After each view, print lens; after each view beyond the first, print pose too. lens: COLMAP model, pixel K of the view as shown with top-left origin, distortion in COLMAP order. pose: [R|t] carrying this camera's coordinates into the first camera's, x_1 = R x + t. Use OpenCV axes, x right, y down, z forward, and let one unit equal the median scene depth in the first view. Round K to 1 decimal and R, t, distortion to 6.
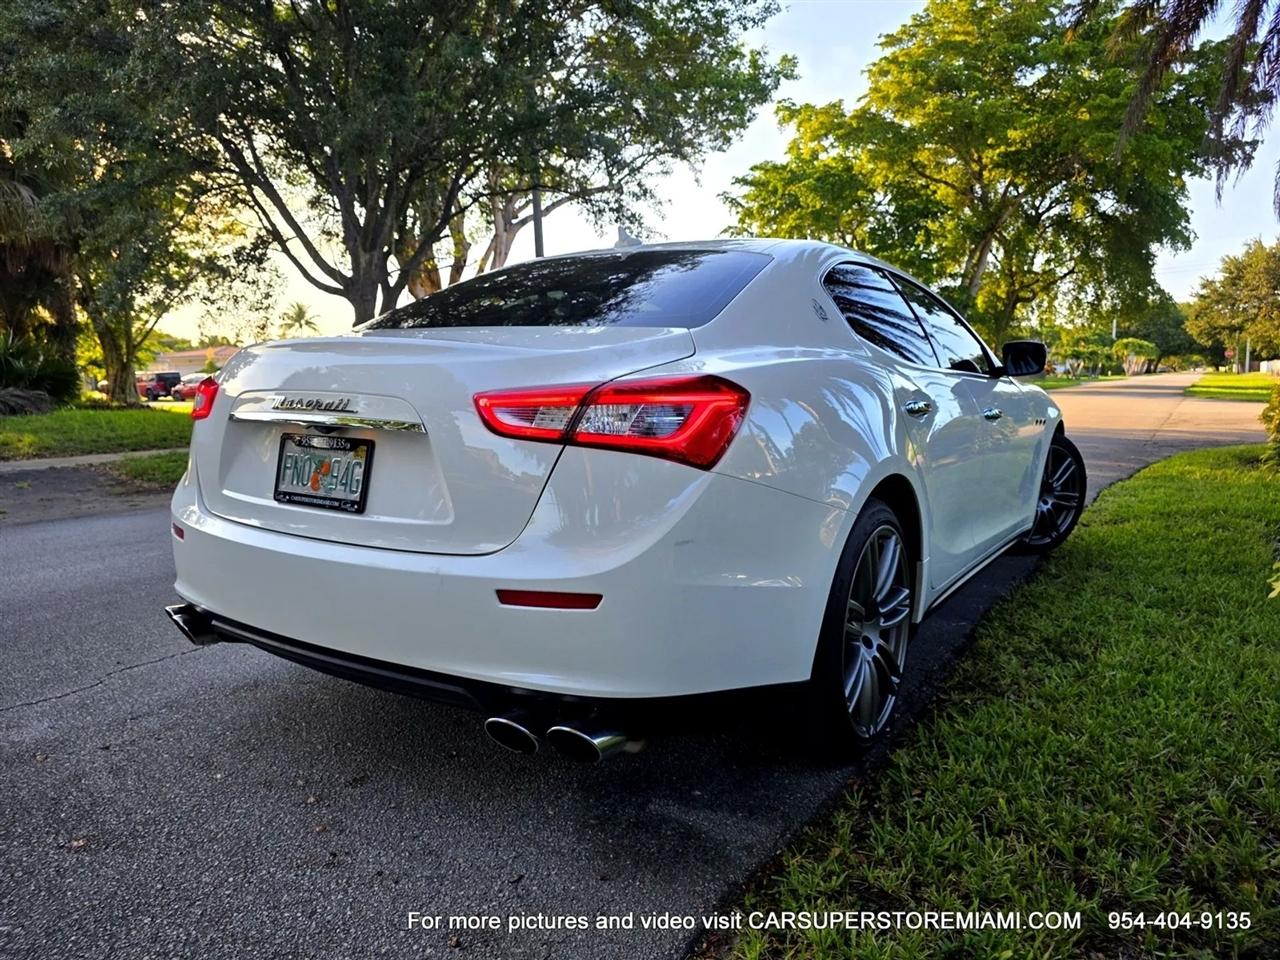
lens RADIAL K [[878.6, 0, 640.0], [0, 878.6, 480.0], [0, 0, 1]] dist [0.039362, -0.034118]
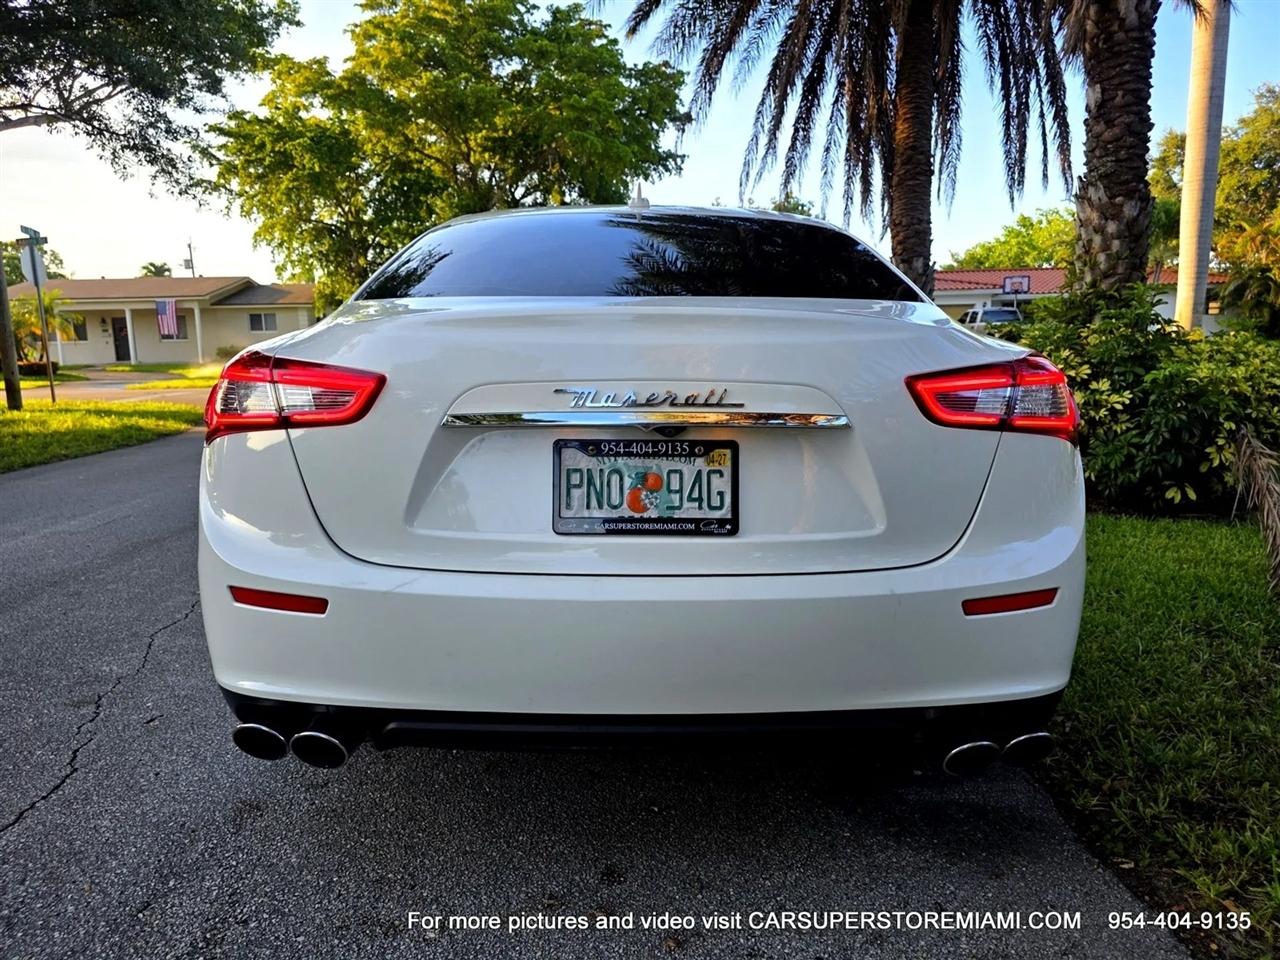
lens RADIAL K [[878.6, 0, 640.0], [0, 878.6, 480.0], [0, 0, 1]] dist [0.039362, -0.034118]
pose [[0.832858, -0.087018, 0.546604, -0.074999], [0.071453, 0.996204, 0.049720, -0.005105], [-0.548855, -0.002353, 0.835914, 0.036726]]
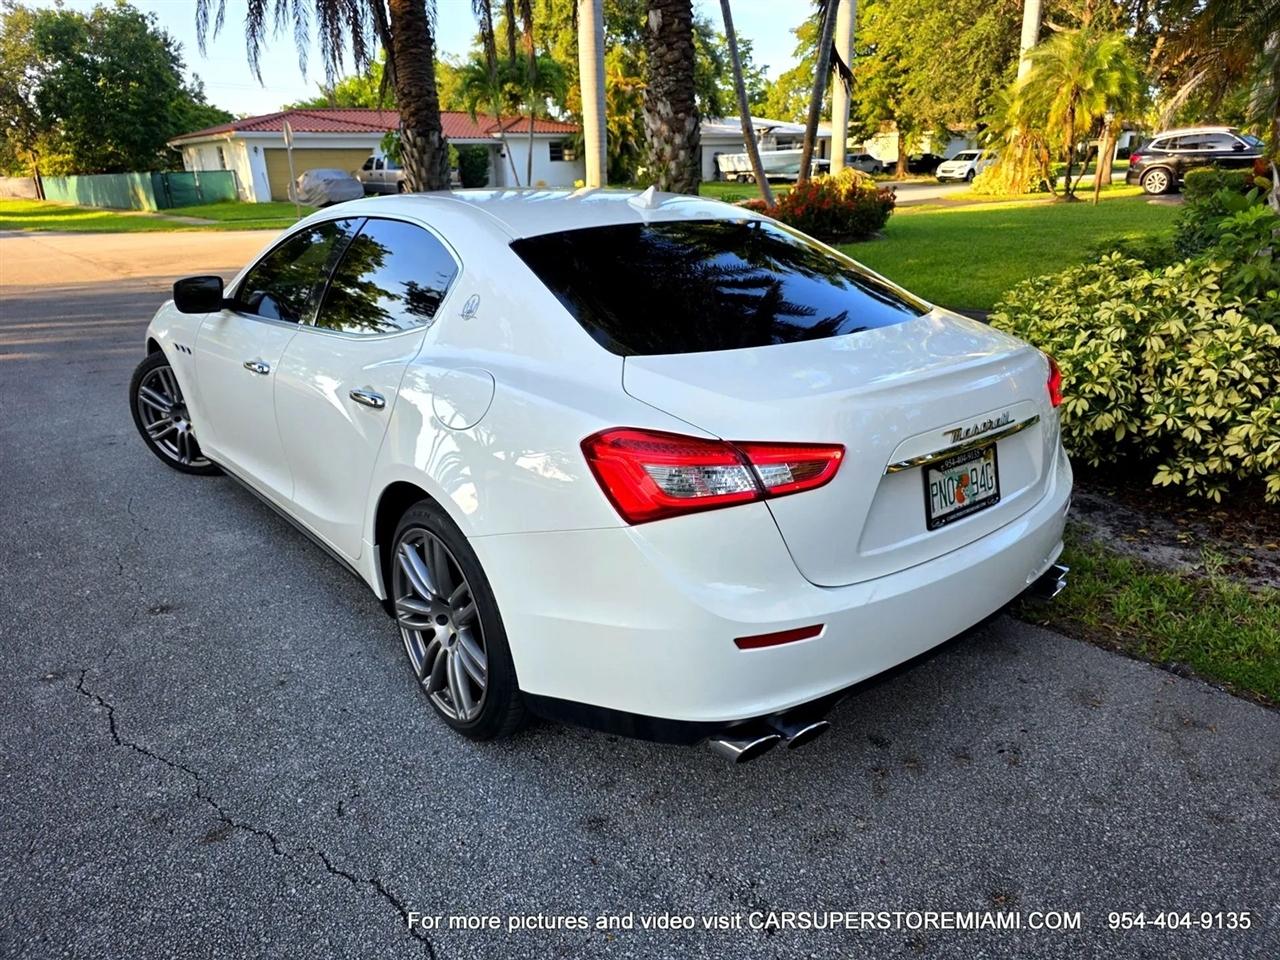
lens RADIAL K [[877.5, 0, 653.7], [0, 877.5, 480.1], [0, 0, 1]] dist [0.039455, -0.033858]
pose [[0.287351, -0.318242, 0.903411, -0.141870], [0.130453, 0.947404, 0.292245, -0.037427], [-0.948900, 0.033876, 0.313753, 0.099046]]
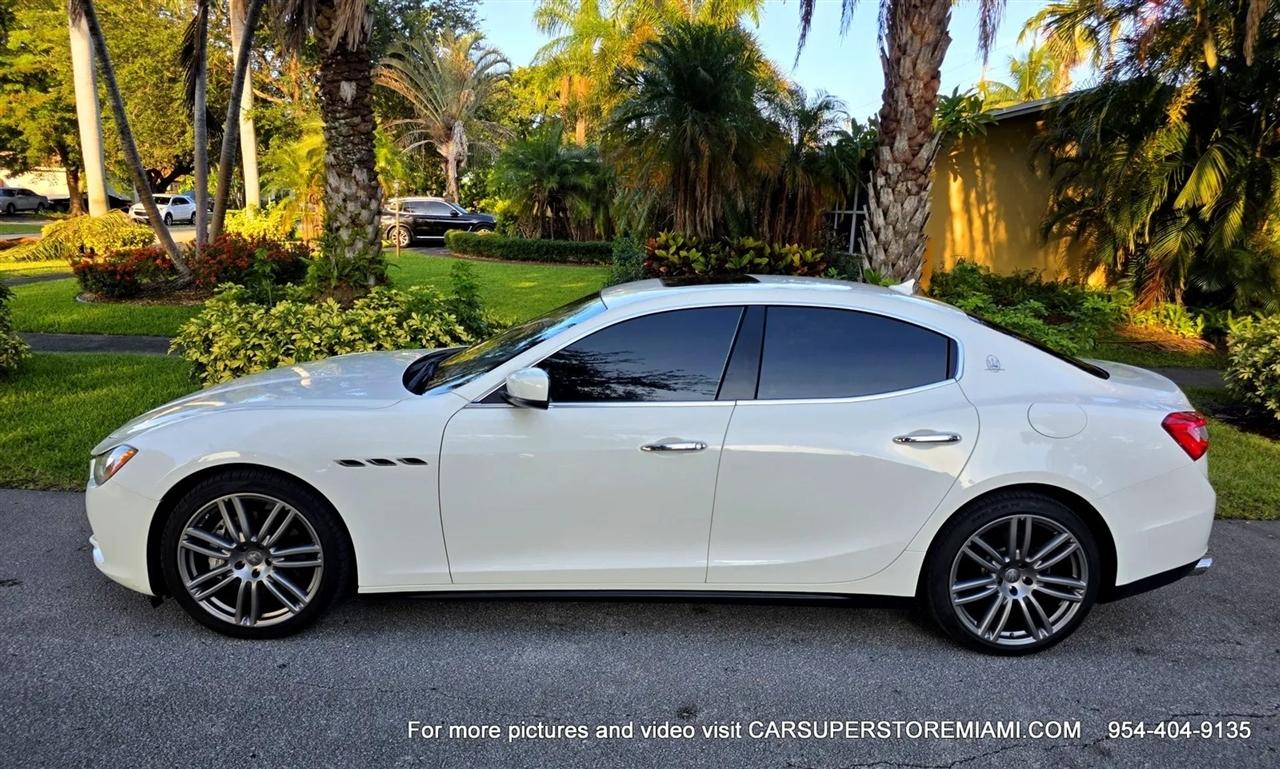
lens RADIAL K [[845.1, 0, 642.1], [0, 845.1, 413.1], [0, 0, 1]] dist [0.048212, -0.037930]
pose [[-0.575519, -0.195211, 0.794148, -0.132369], [0.063974, 0.957369, 0.281694, -0.071421], [-0.815282, 0.212925, -0.538496, 0.309281]]
